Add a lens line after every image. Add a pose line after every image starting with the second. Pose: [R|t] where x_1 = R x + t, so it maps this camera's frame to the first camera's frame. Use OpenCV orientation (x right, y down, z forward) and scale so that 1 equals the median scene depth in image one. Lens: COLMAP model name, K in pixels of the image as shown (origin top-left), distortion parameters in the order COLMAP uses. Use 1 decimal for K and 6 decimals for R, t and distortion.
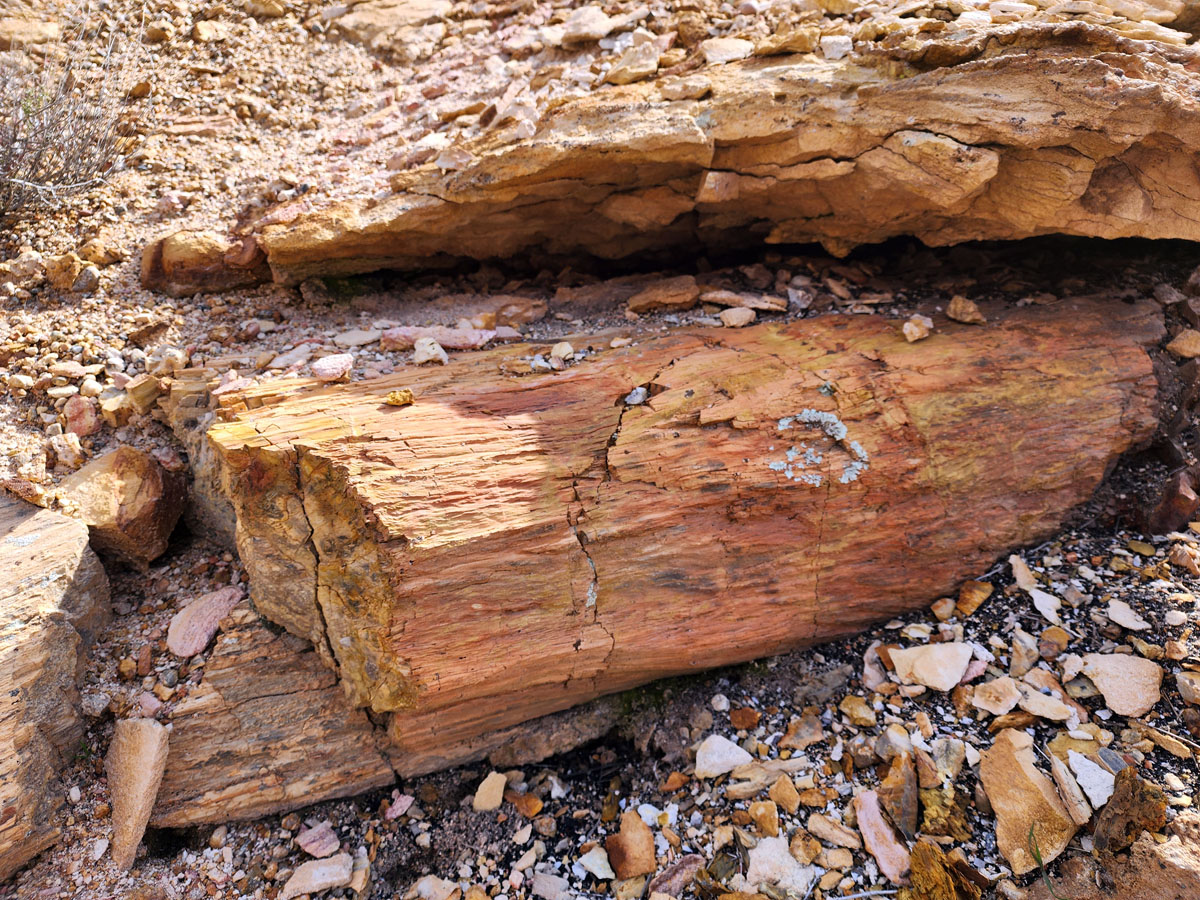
lens RADIAL K [[806.0, 0, 600.0], [0, 806.0, 450.0], [0, 0, 1]] dist [0.073822, -0.062939]
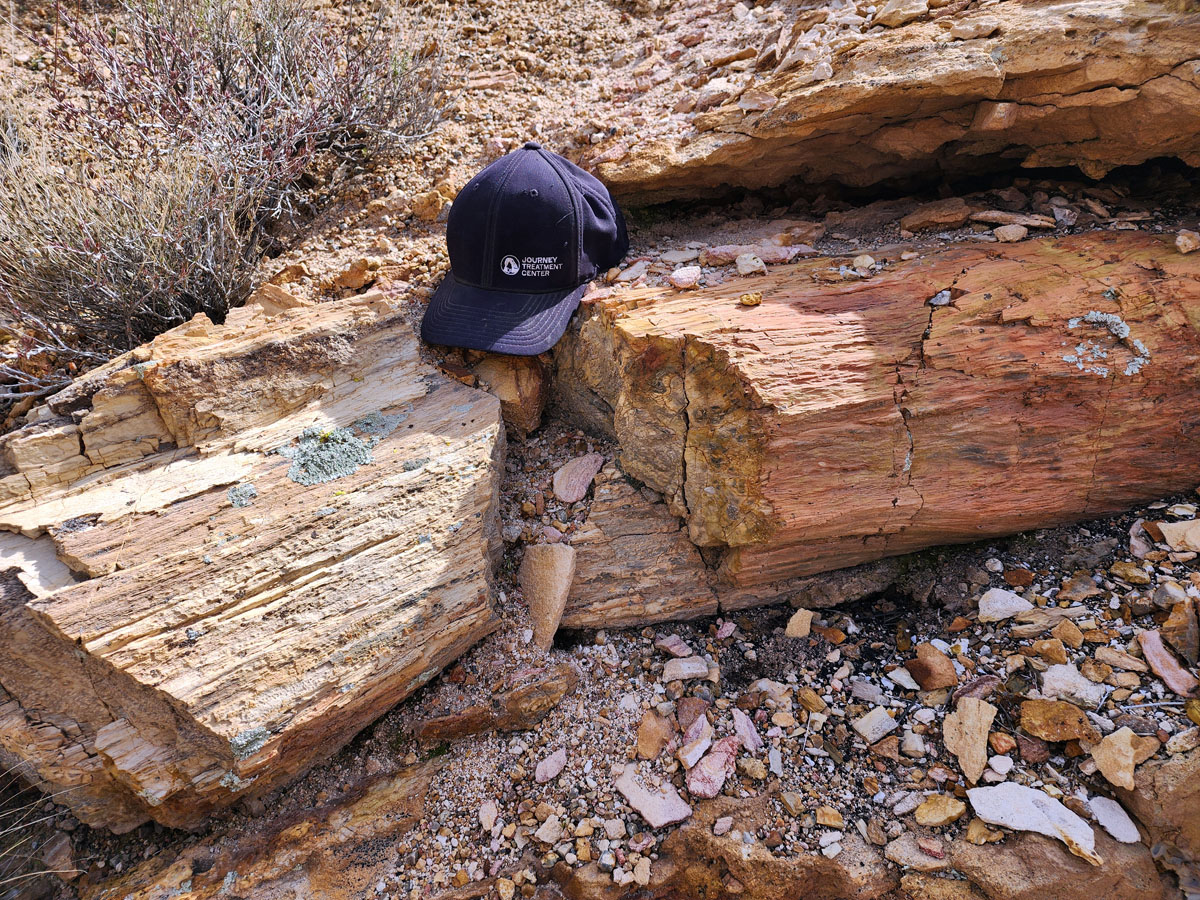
lens RADIAL K [[803.8, 0, 600.0], [0, 803.8, 432.7], [0, 0, 1]] dist [0.074269, -0.056394]
pose [[0.991992, 0.020783, -0.124579, -0.288377], [-0.014823, 0.998709, 0.048577, 0.075561], [0.125428, -0.046341, 0.991020, -0.240929]]
